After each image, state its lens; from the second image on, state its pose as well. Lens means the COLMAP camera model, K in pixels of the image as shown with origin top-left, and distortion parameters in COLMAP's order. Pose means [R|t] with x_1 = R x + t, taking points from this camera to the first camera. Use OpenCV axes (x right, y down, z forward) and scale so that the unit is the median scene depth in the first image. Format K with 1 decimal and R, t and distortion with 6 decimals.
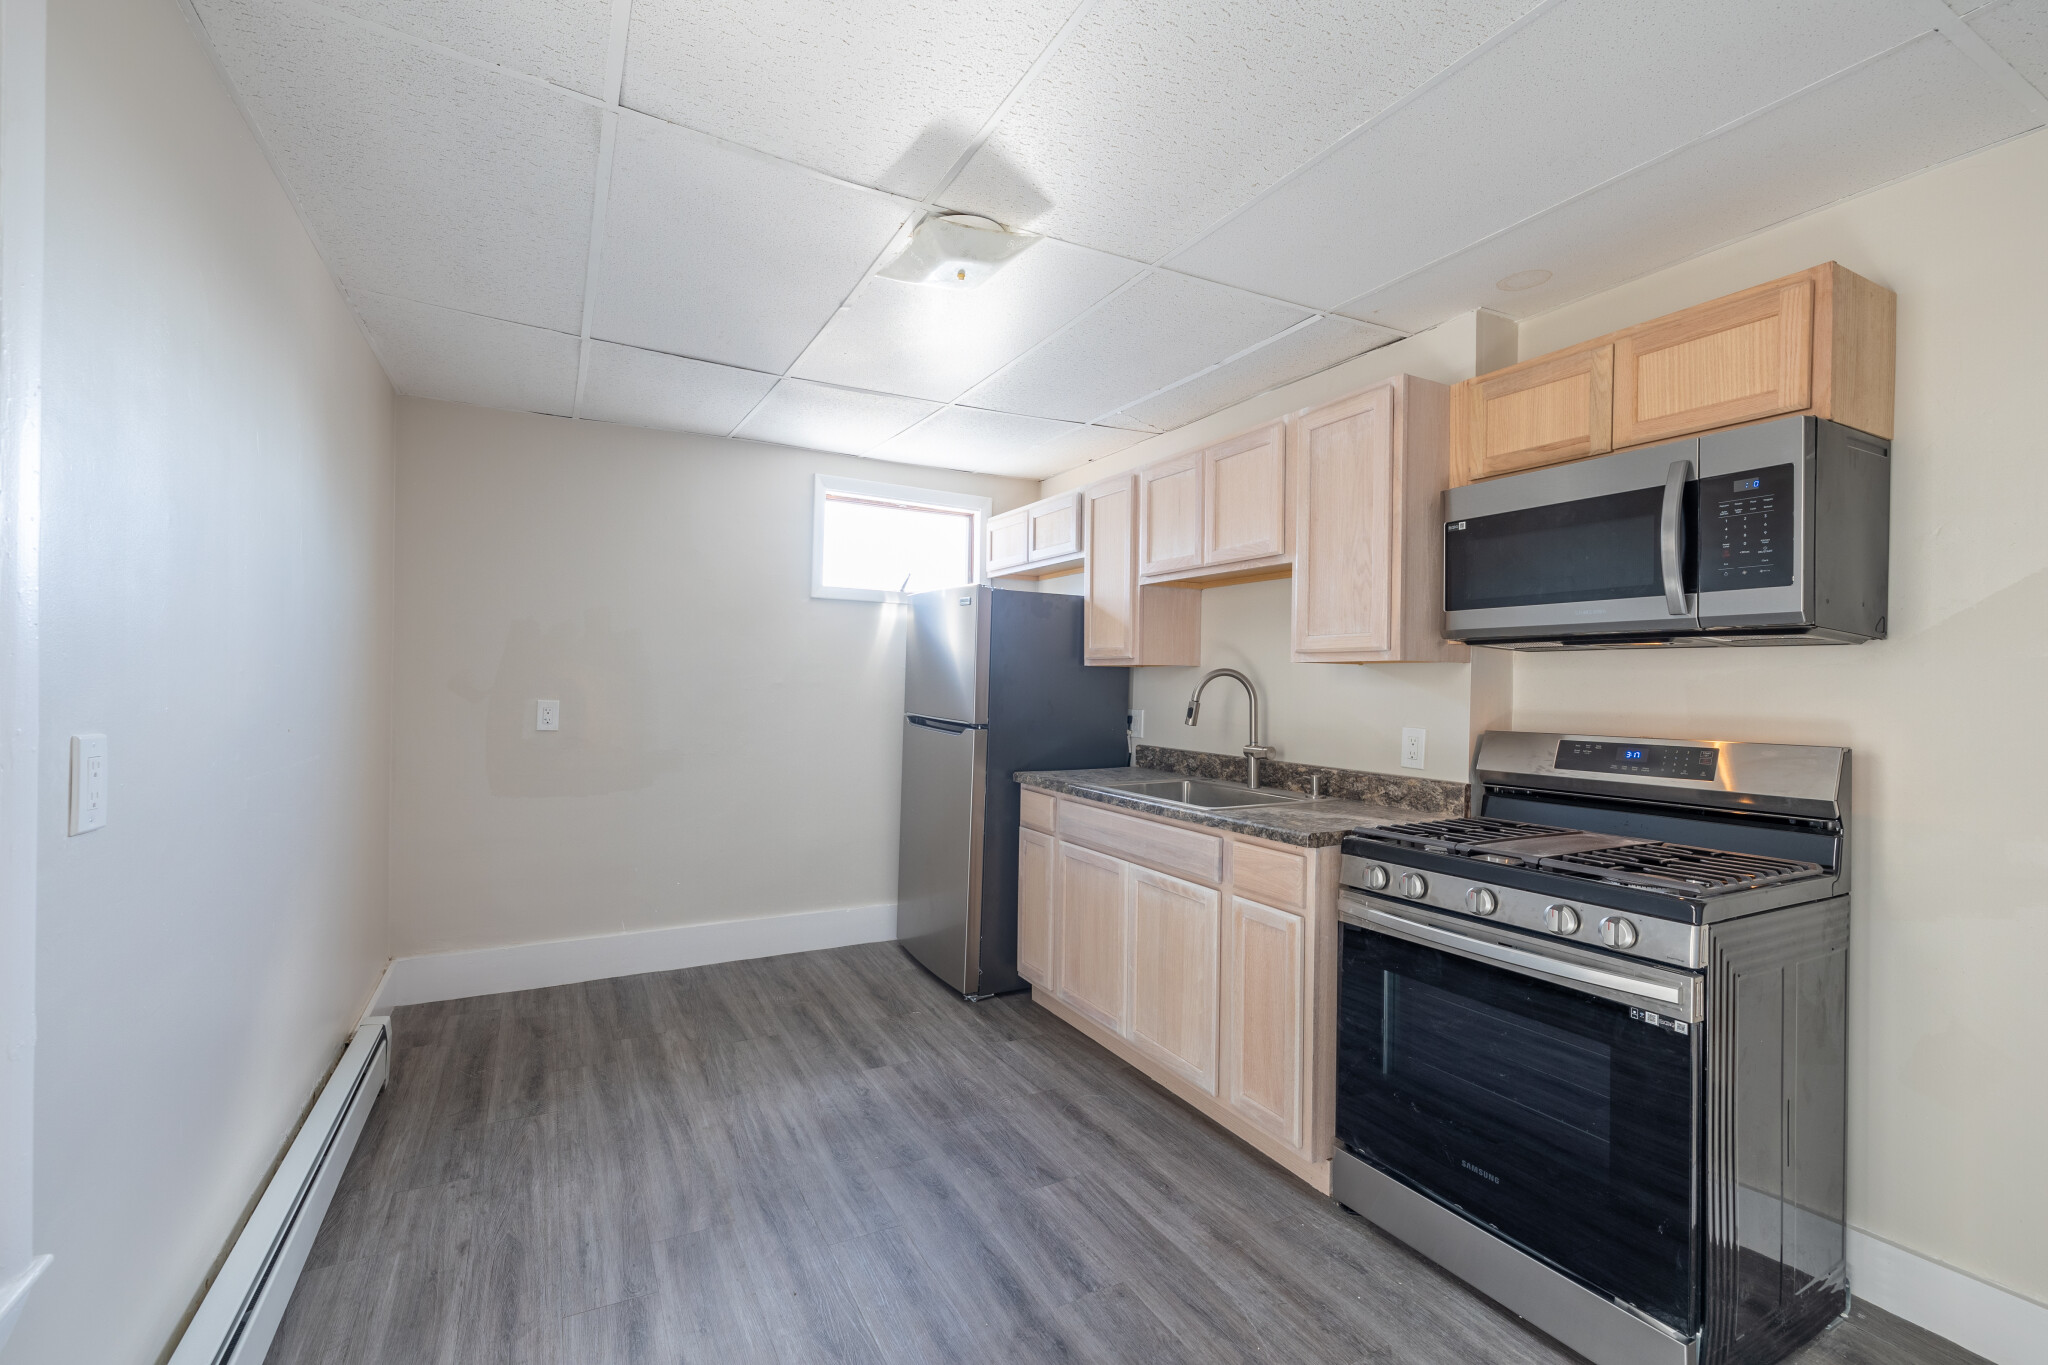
lens RADIAL K [[872.6, 0, 1006.0], [0, 872.6, 682.0], [0, 0, 1]] dist [-0.000941, -0.000062]
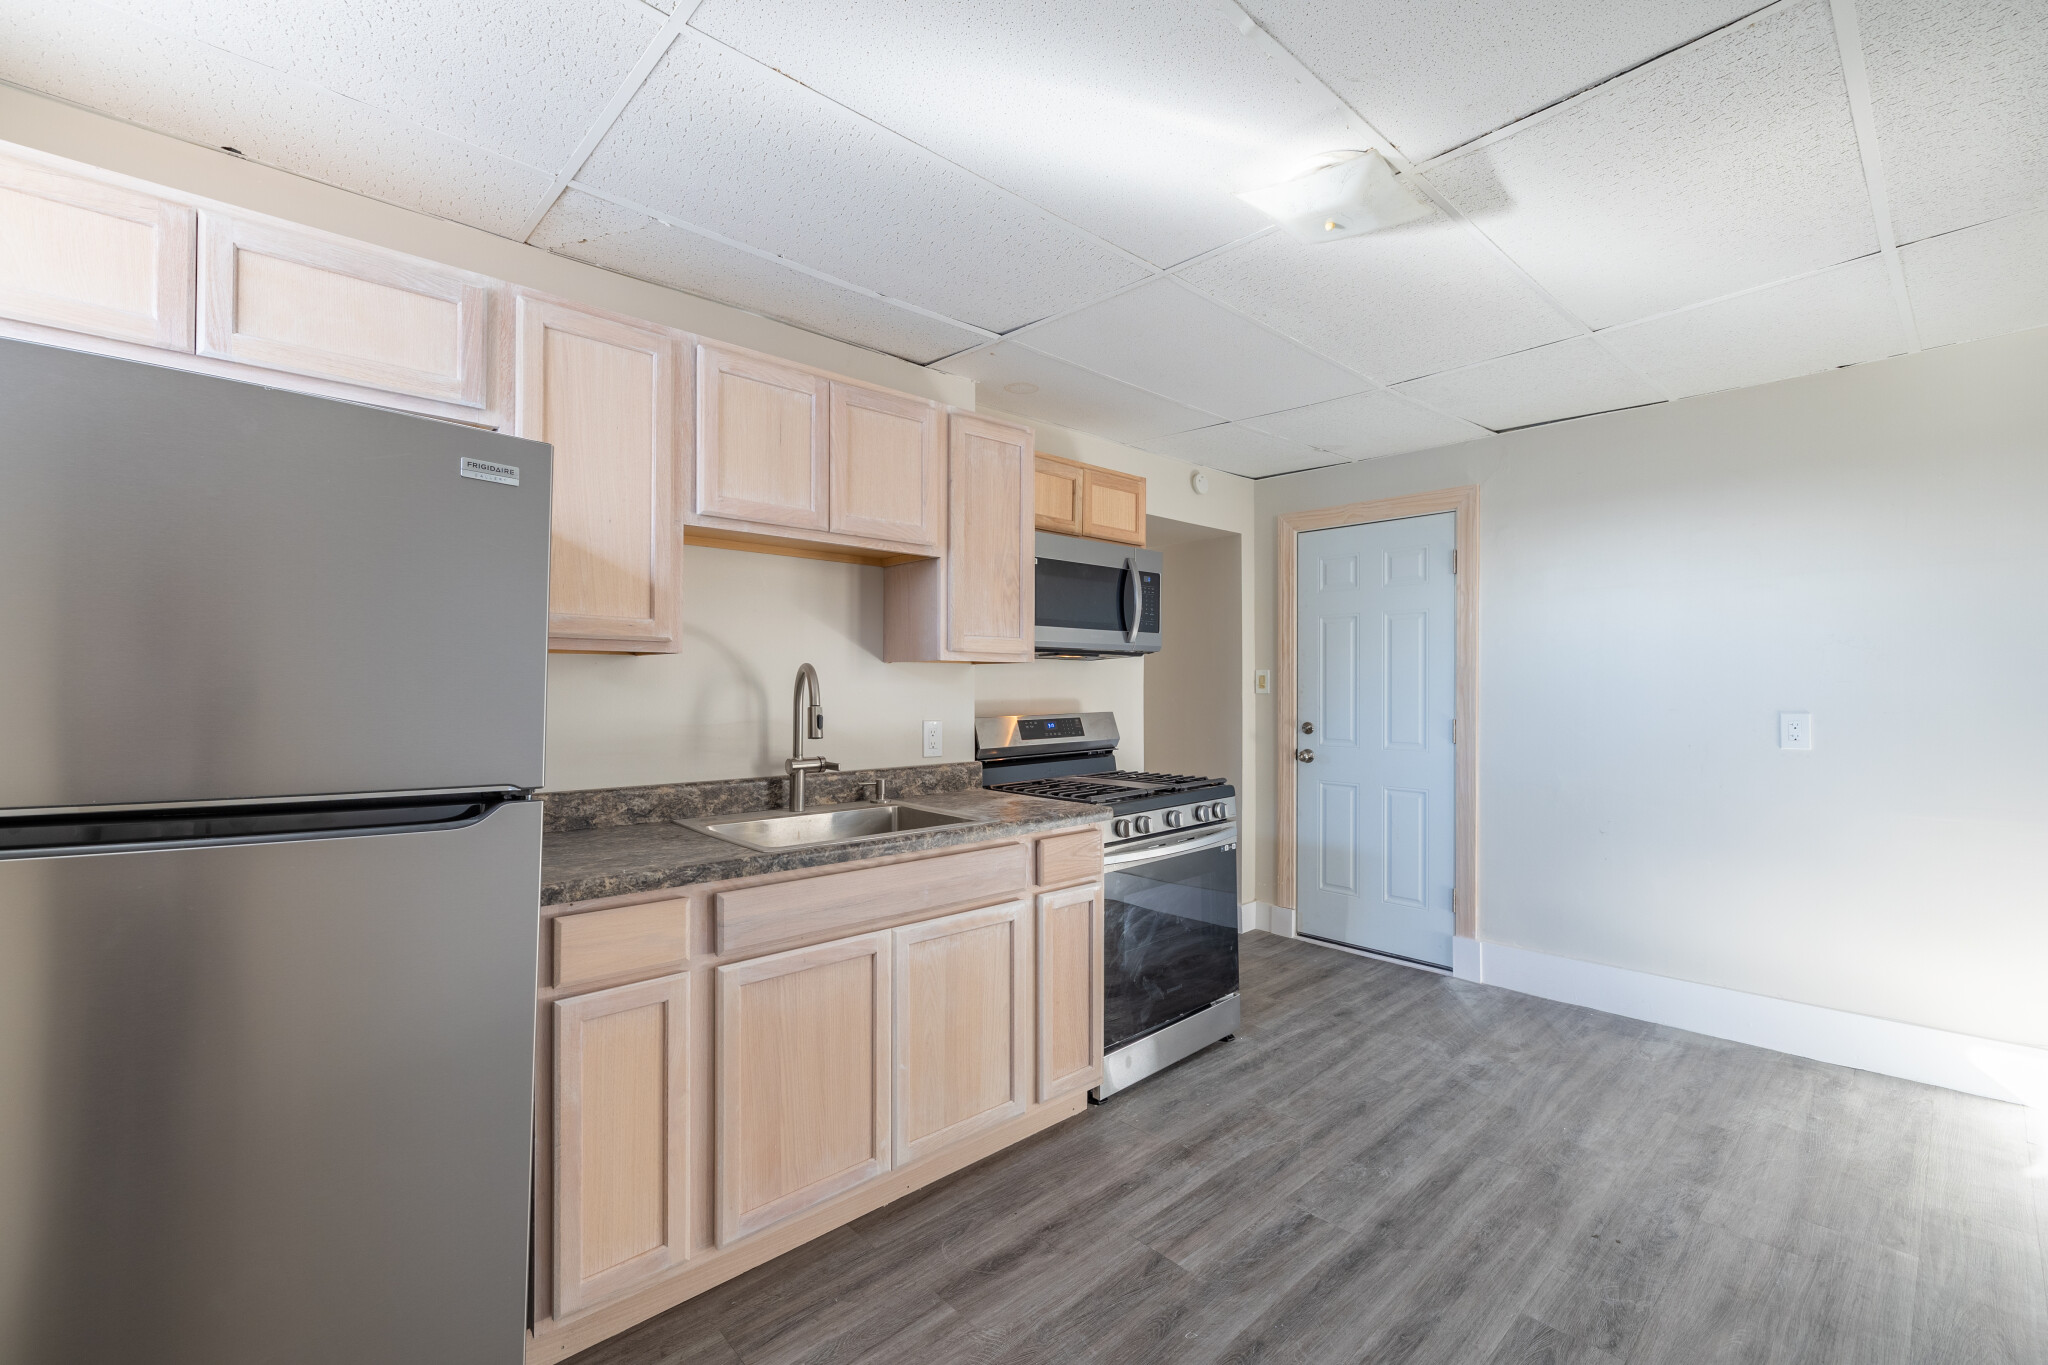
lens RADIAL K [[872.6, 0, 1006.0], [0, 872.6, 682.0], [0, 0, 1]] dist [-0.000941, -0.000062]
pose [[-0.249304, -0.013031, 0.968338, -0.667827], [-0.007812, 0.999904, 0.011445, -0.011282], [-0.968394, -0.004712, -0.249382, 1.236573]]
